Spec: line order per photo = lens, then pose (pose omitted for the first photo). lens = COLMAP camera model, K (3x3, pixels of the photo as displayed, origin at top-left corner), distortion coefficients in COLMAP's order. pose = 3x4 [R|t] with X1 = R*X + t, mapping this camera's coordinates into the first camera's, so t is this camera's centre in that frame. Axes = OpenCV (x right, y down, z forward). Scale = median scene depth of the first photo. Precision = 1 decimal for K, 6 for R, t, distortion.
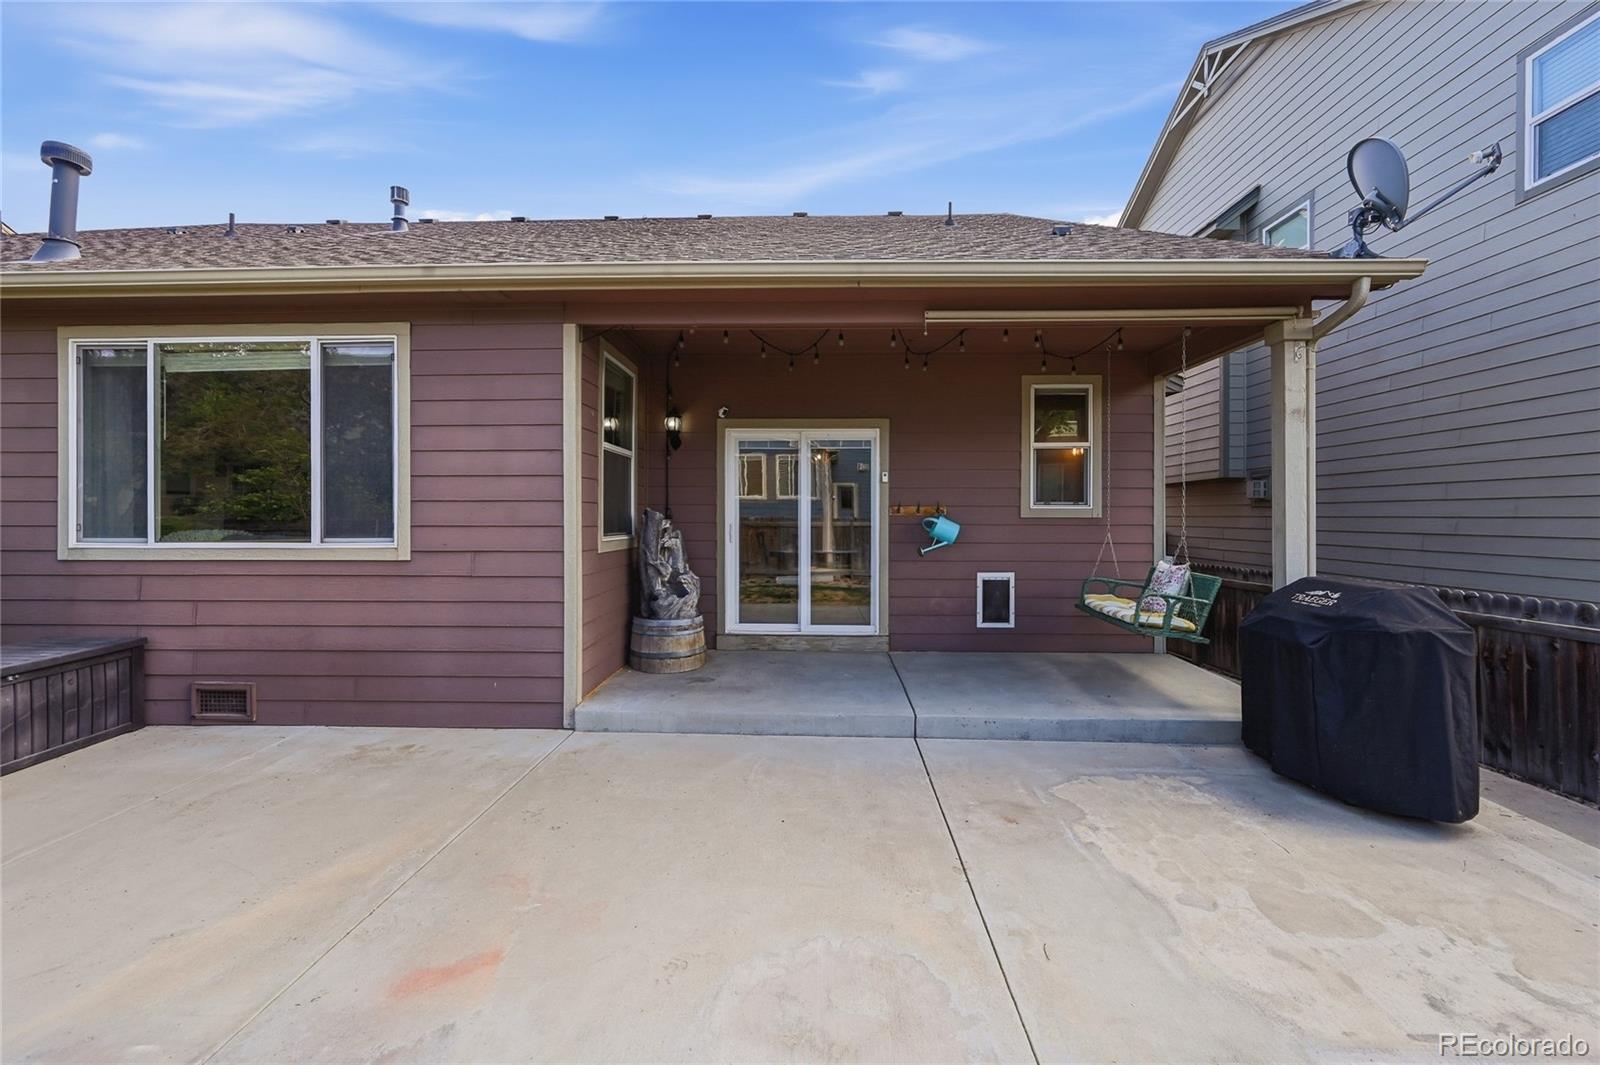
lens RADIAL K [[647.0, 0, 807.4], [0, 647.0, 516.7], [0, 0, 1]] dist [-0.003780, -0.000162]
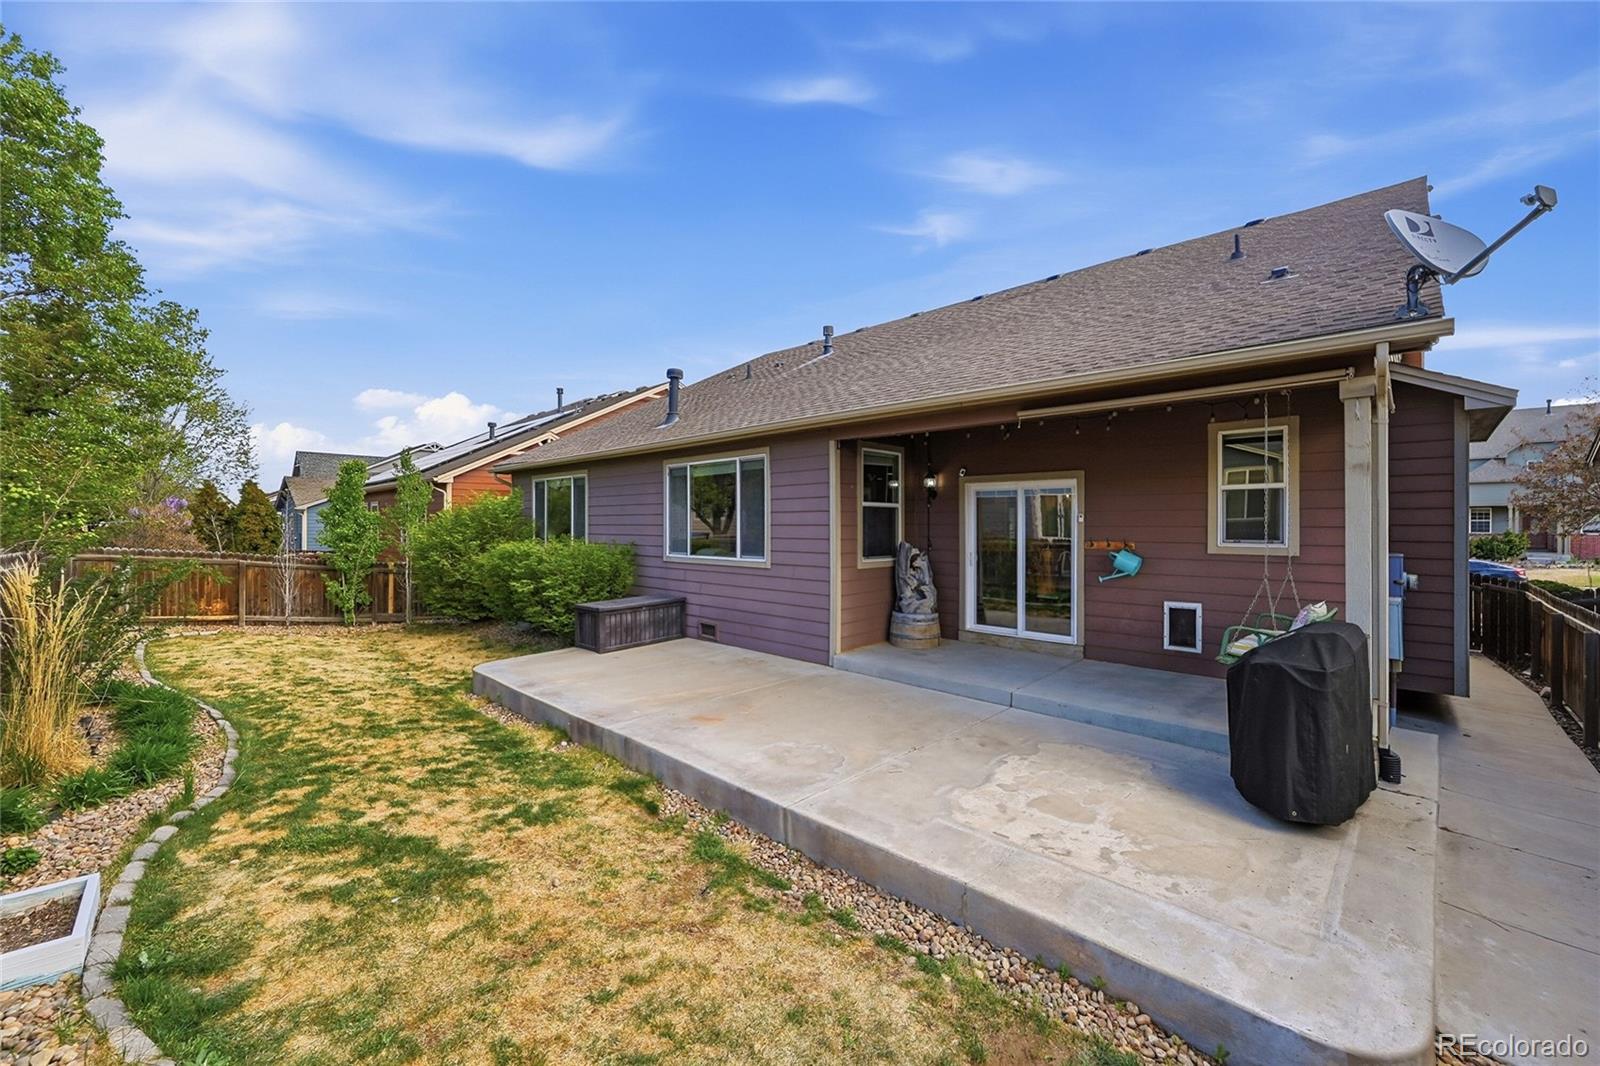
lens RADIAL K [[647.0, 0, 805.5], [0, 647.0, 523.7], [0, 0, 1]] dist [-0.003780, -0.000162]
pose [[0.738997, -0.000051, -0.673709, 0.752802], [-0.002890, 0.999991, -0.003246, -0.058719], [0.673703, 0.004346, 0.738990, -0.359072]]
